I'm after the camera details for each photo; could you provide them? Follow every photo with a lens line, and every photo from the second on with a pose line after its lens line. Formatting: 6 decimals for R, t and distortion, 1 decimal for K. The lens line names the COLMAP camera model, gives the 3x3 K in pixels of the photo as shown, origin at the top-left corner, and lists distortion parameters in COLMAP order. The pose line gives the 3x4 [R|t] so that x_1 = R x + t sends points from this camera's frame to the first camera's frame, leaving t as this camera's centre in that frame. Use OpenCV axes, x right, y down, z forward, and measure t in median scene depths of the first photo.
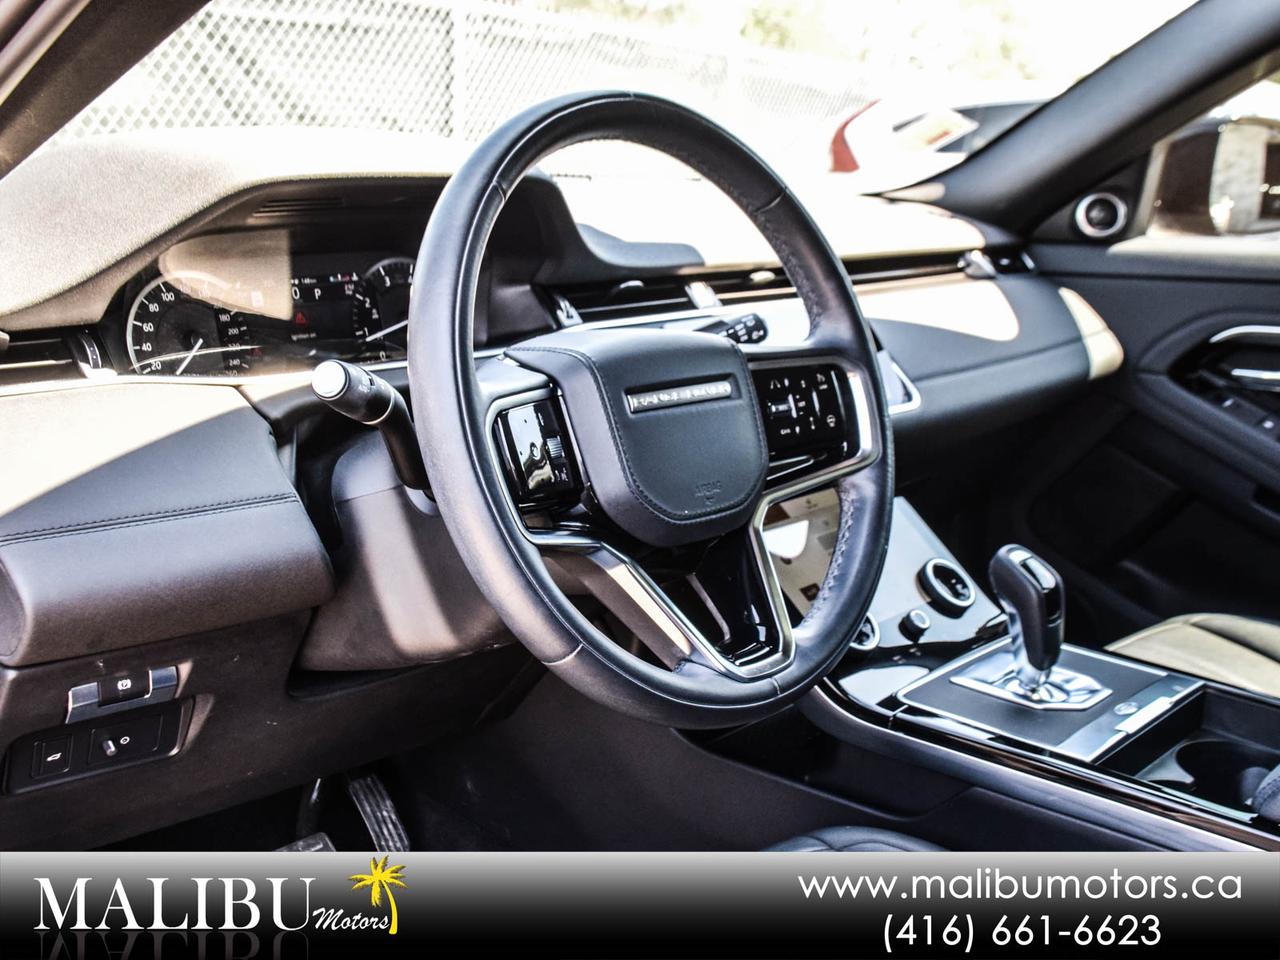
lens RADIAL K [[1425.5, 0, 640.0], [0, 1425.5, 480.0], [0, 0, 1]] dist [0.010136, 0.001163]
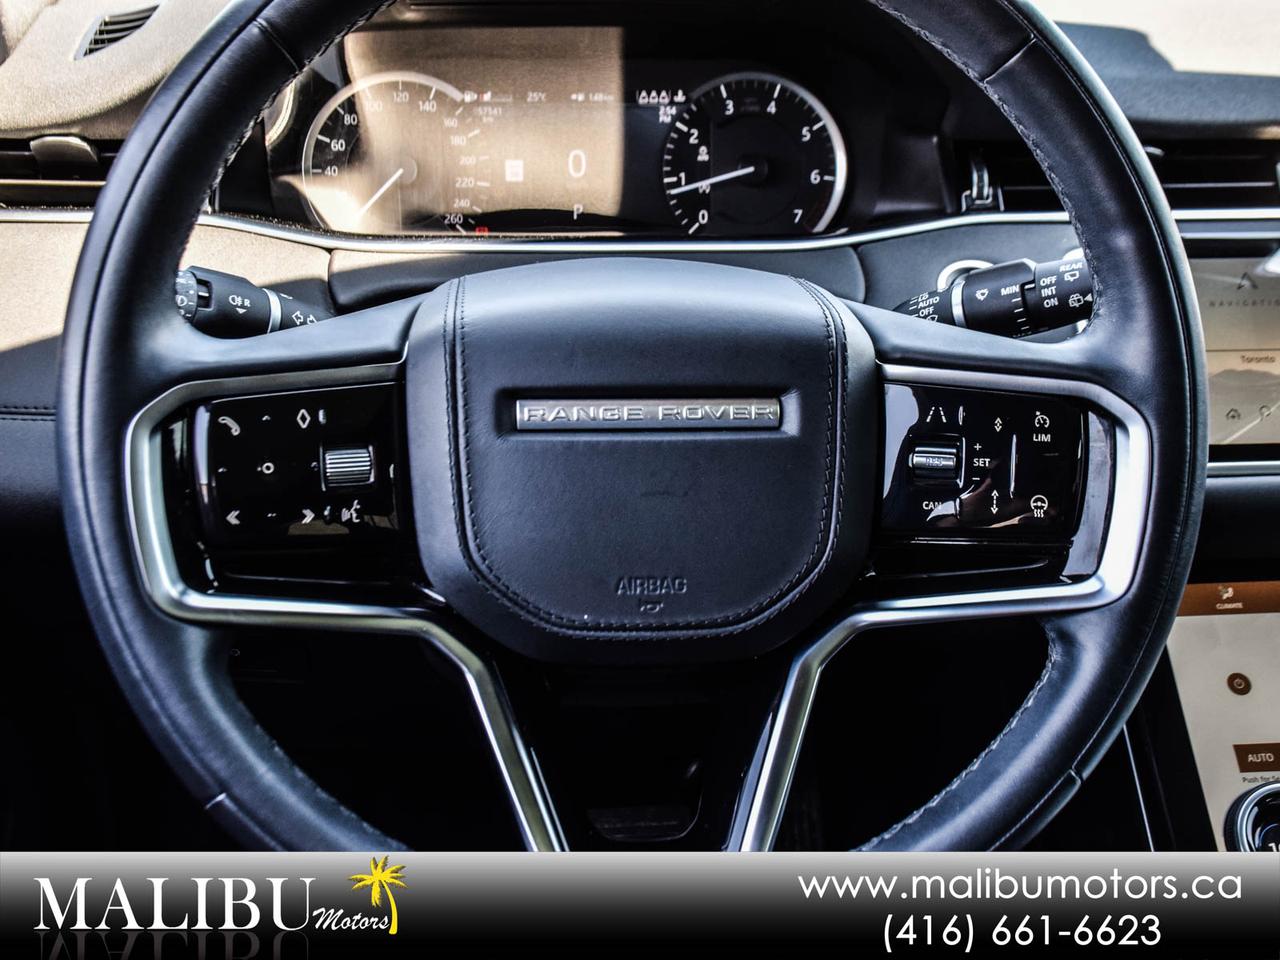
lens RADIAL K [[1671.5, 0, 640.0], [0, 1671.5, 480.0], [0, 0, 1]] dist [0.025722, 0.064485]
pose [[0.754871, 0.248345, -0.607038, 0.319578], [-0.157886, 0.967130, 0.199325, -0.121442], [0.636586, -0.054622, 0.769269, 0.358789]]
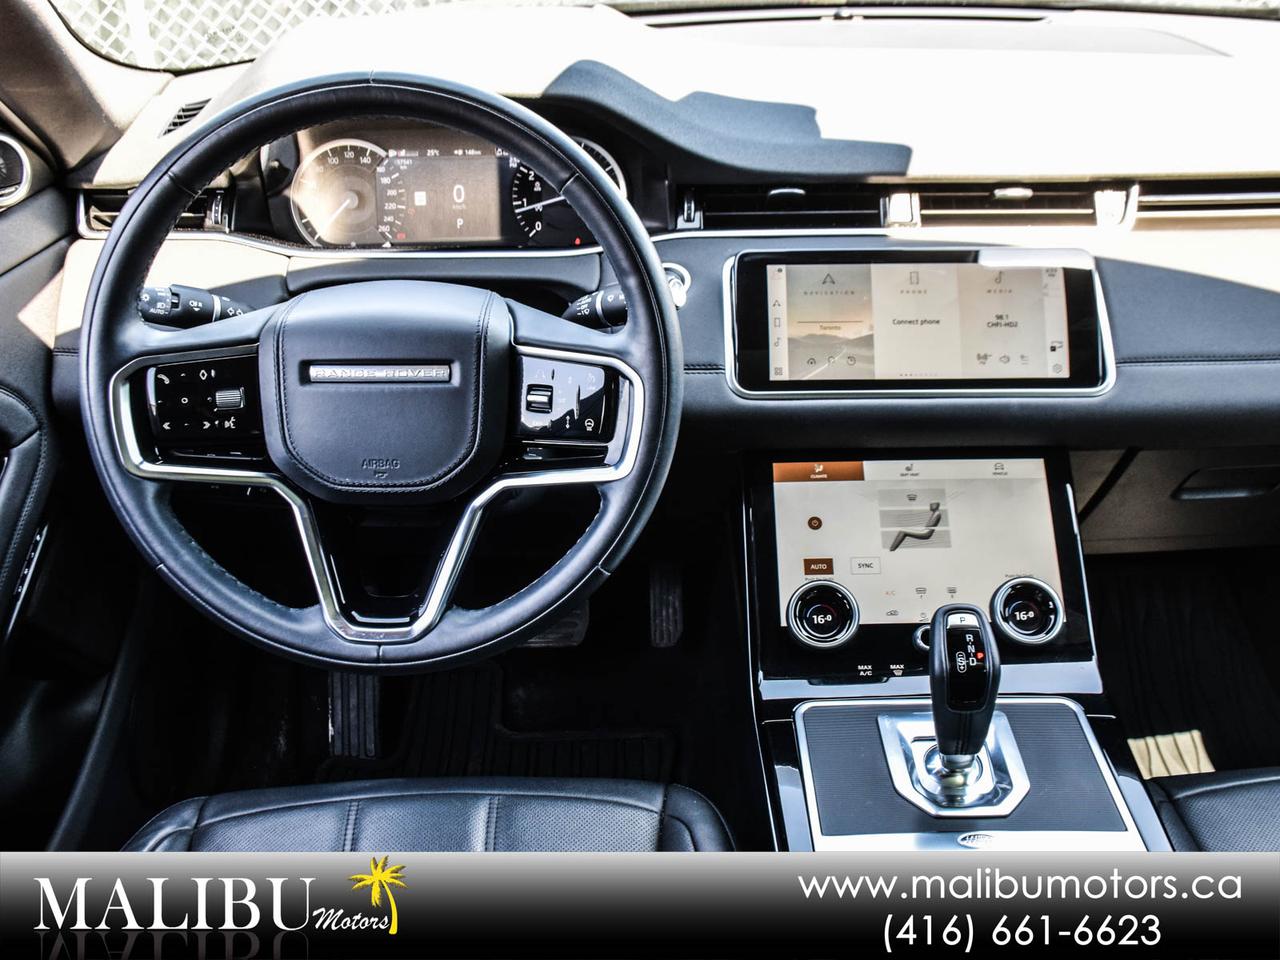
lens RADIAL K [[1373.8, 0, 640.0], [0, 1373.8, 480.0], [0, 0, 1]] dist [-0.039335, -0.005221]
pose [[0.680896, 0.321107, -0.658233, 0.635955], [-0.145286, 0.940119, 0.308332, -0.242423], [0.717825, -0.114310, 0.686775, 0.312904]]
